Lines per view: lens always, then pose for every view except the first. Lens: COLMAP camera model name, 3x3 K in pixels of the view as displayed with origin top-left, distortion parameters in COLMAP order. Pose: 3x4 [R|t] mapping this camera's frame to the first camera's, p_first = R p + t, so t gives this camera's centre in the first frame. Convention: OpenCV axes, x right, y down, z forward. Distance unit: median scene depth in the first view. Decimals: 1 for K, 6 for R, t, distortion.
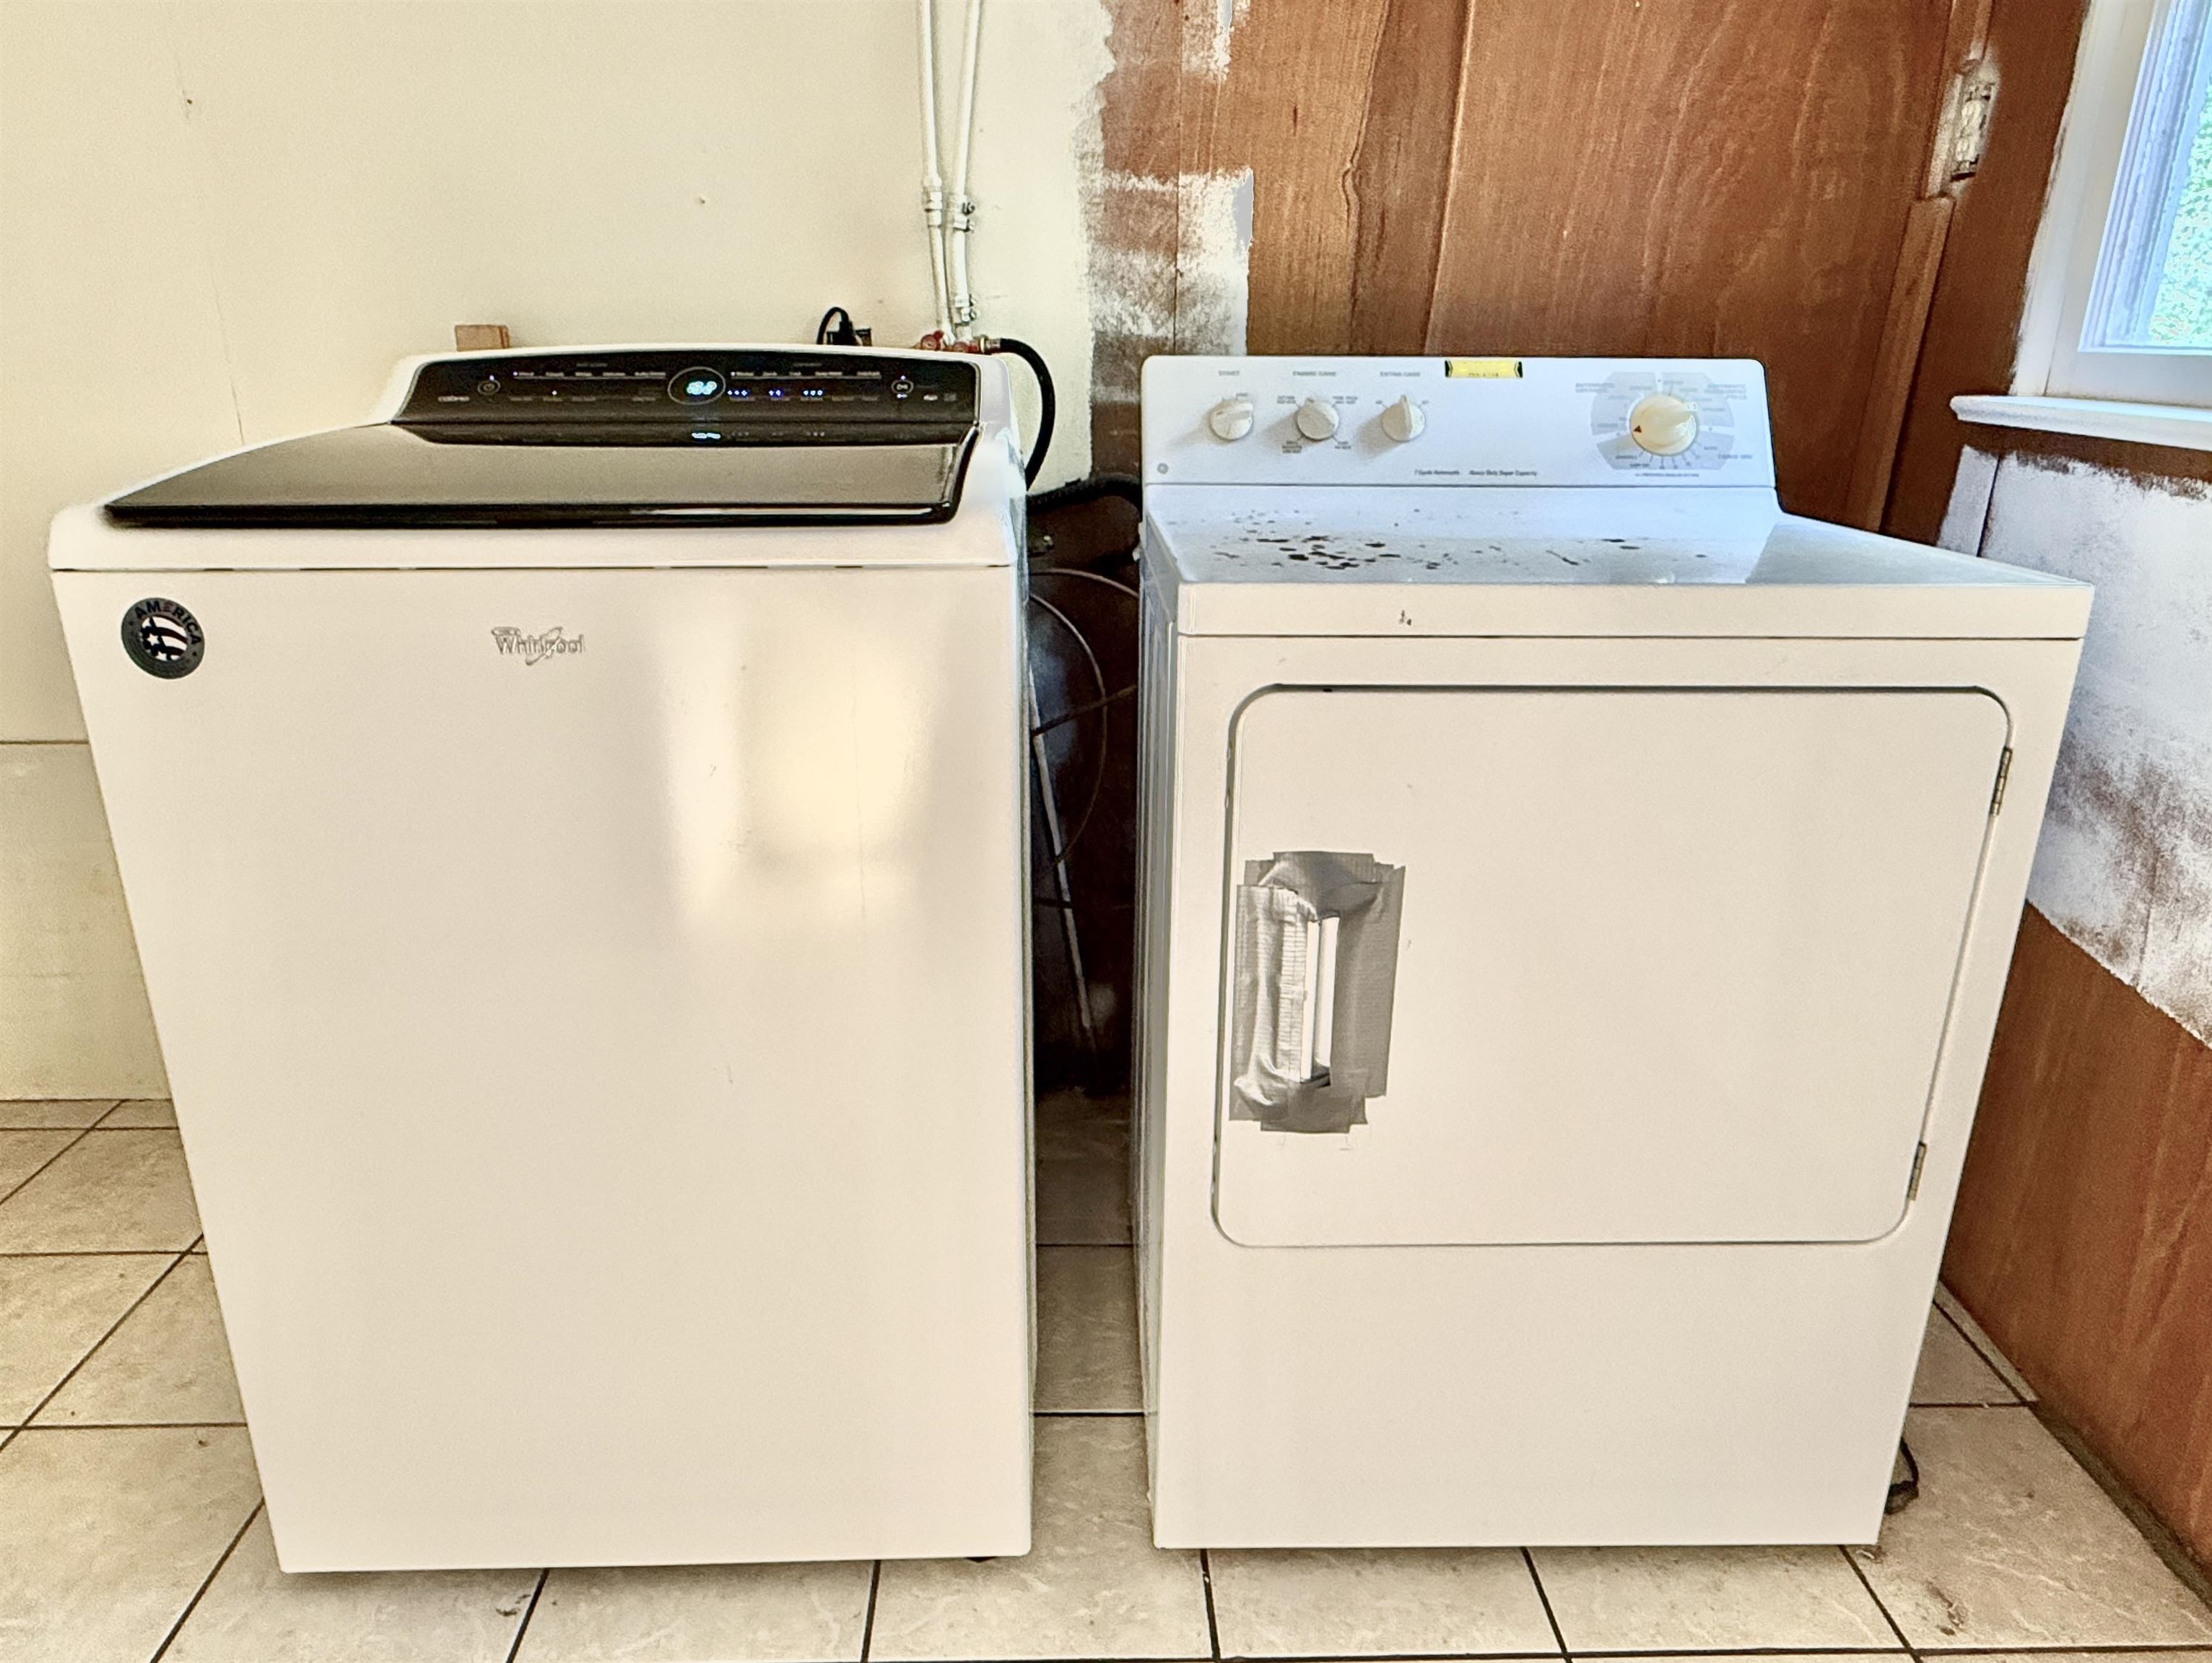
lens RADIAL K [[1451.4, 0, 1106.0], [0, 1451.4, 831.5], [0, 0, 1]] dist [-0.003245, -0.004218]
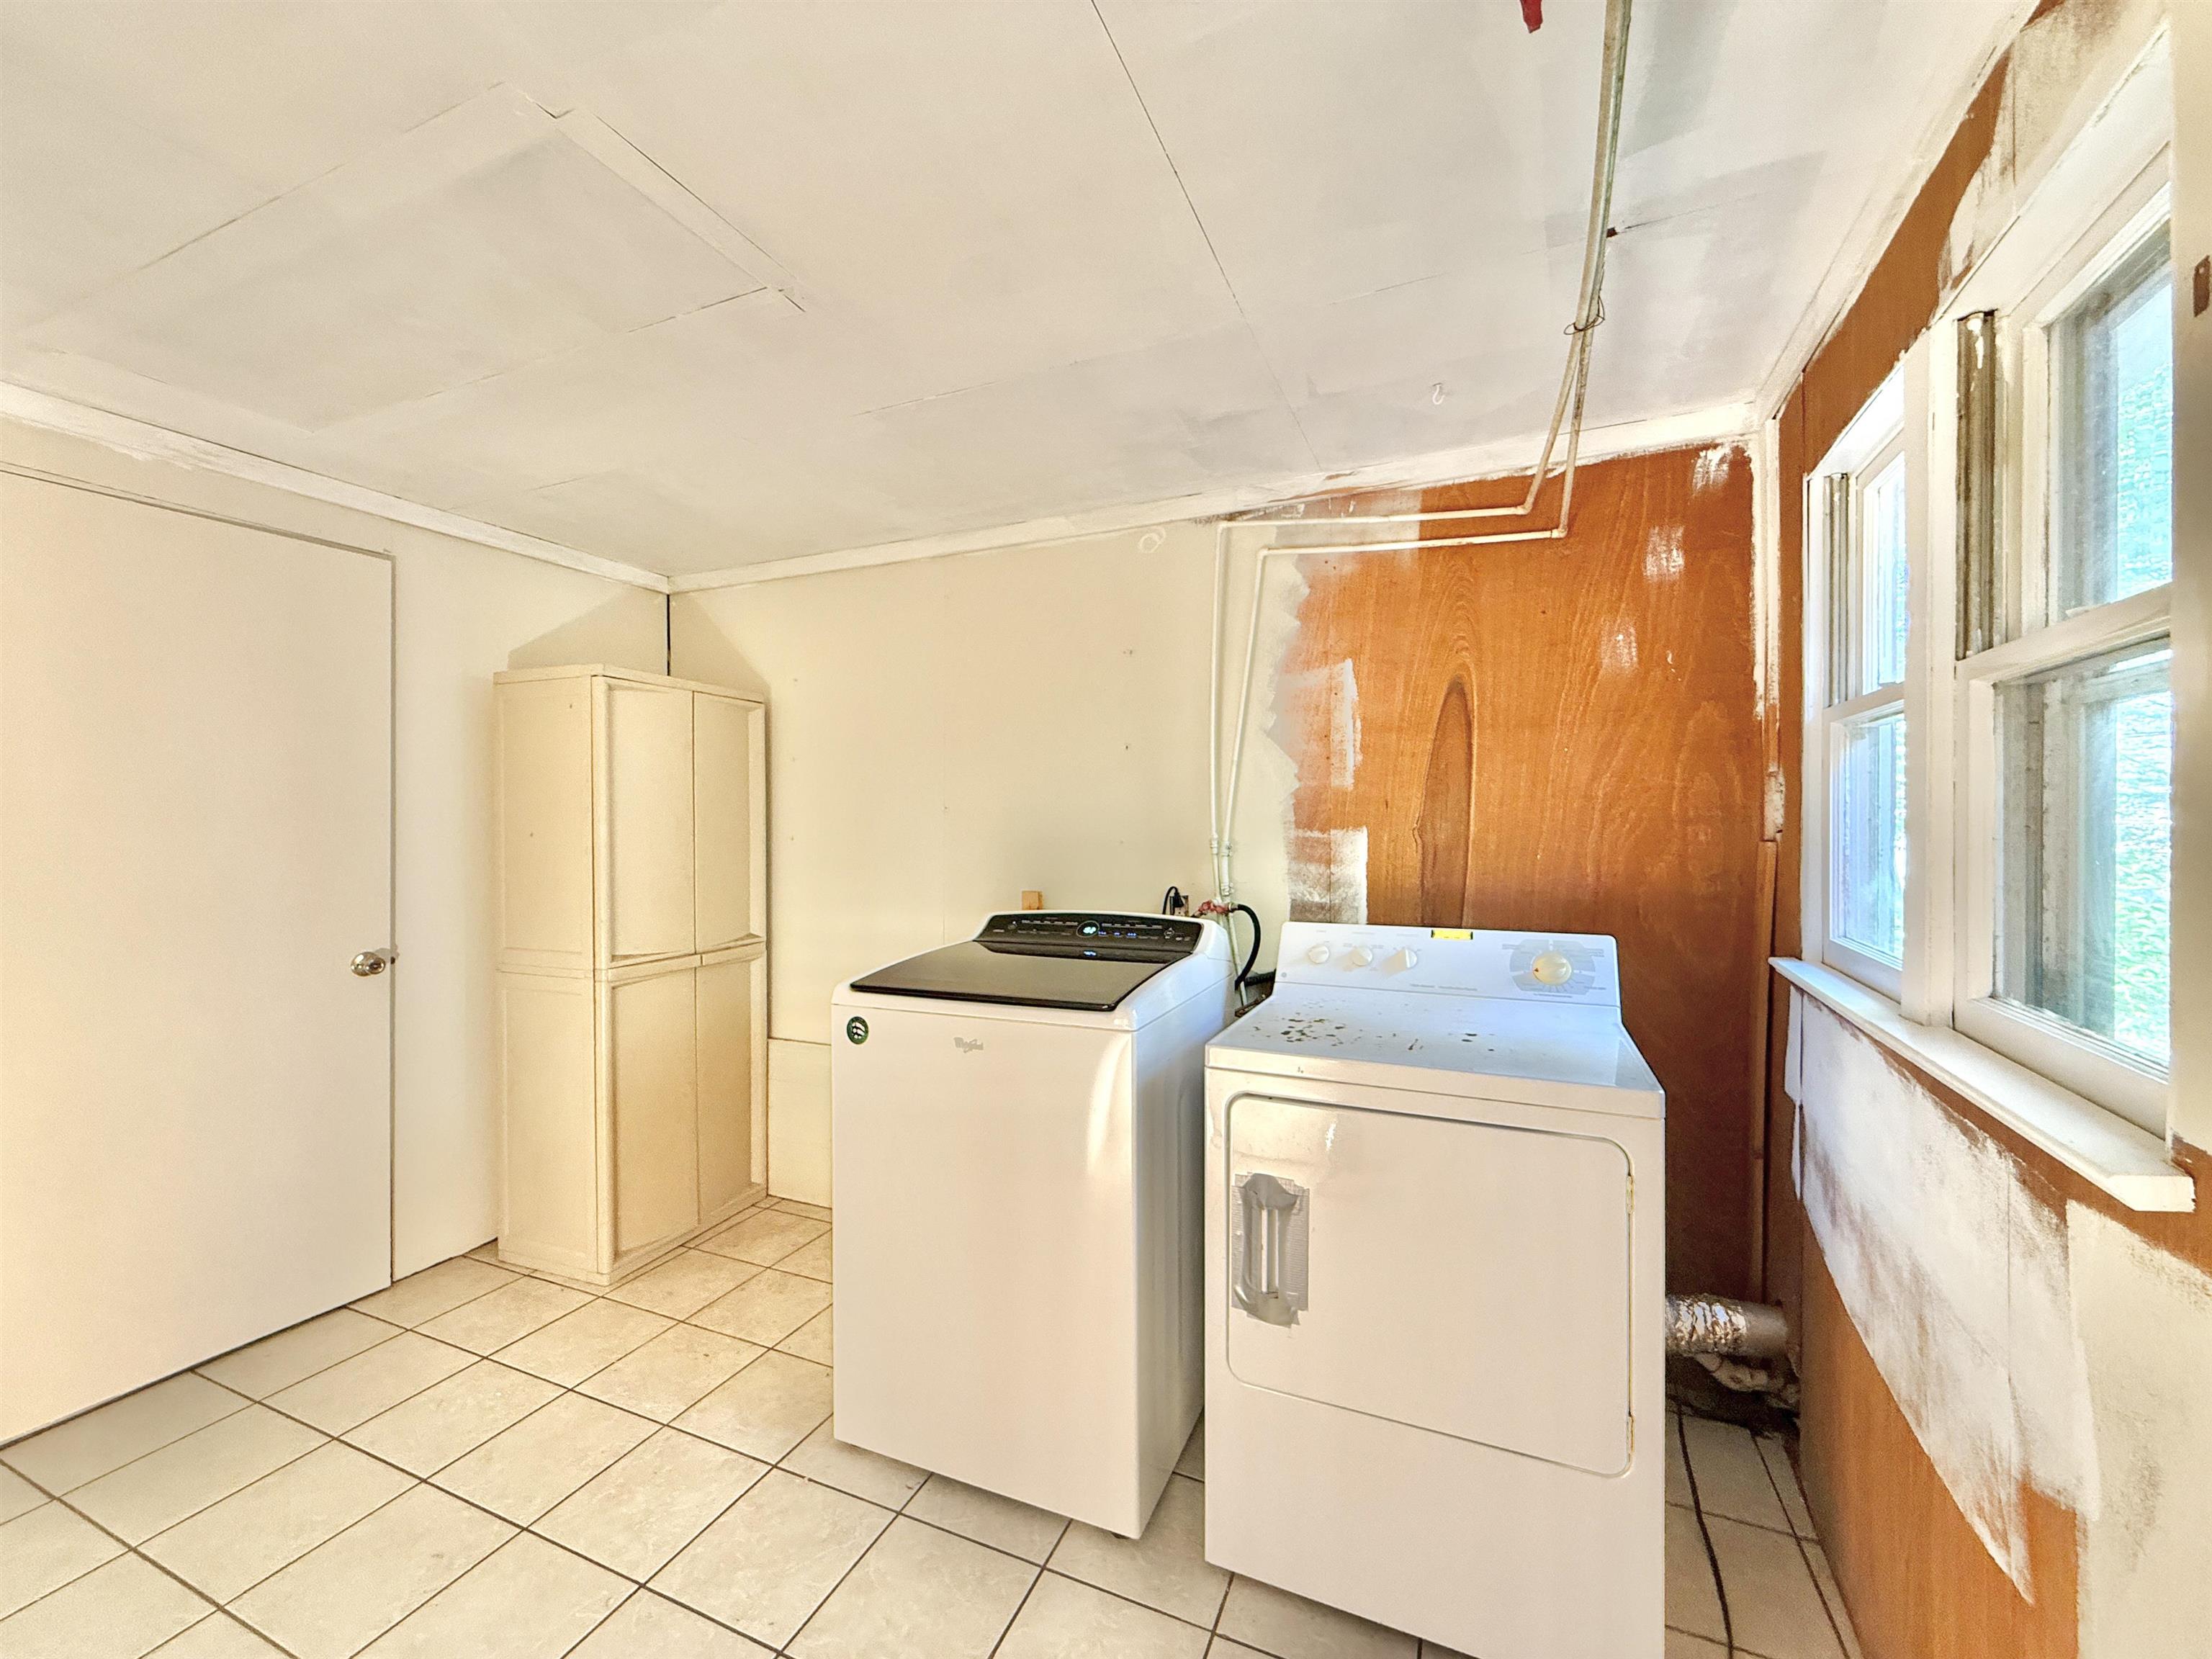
lens RADIAL K [[875.9, 0, 1106.0], [0, 875.9, 829.5], [0, 0, 1]] dist [-0.000068, -0.000433]
pose [[0.908484, -0.004110, -0.417899, 0.292540], [-0.130030, 0.947539, -0.291997, -0.037863], [0.397176, 0.319614, 0.860290, -0.237315]]
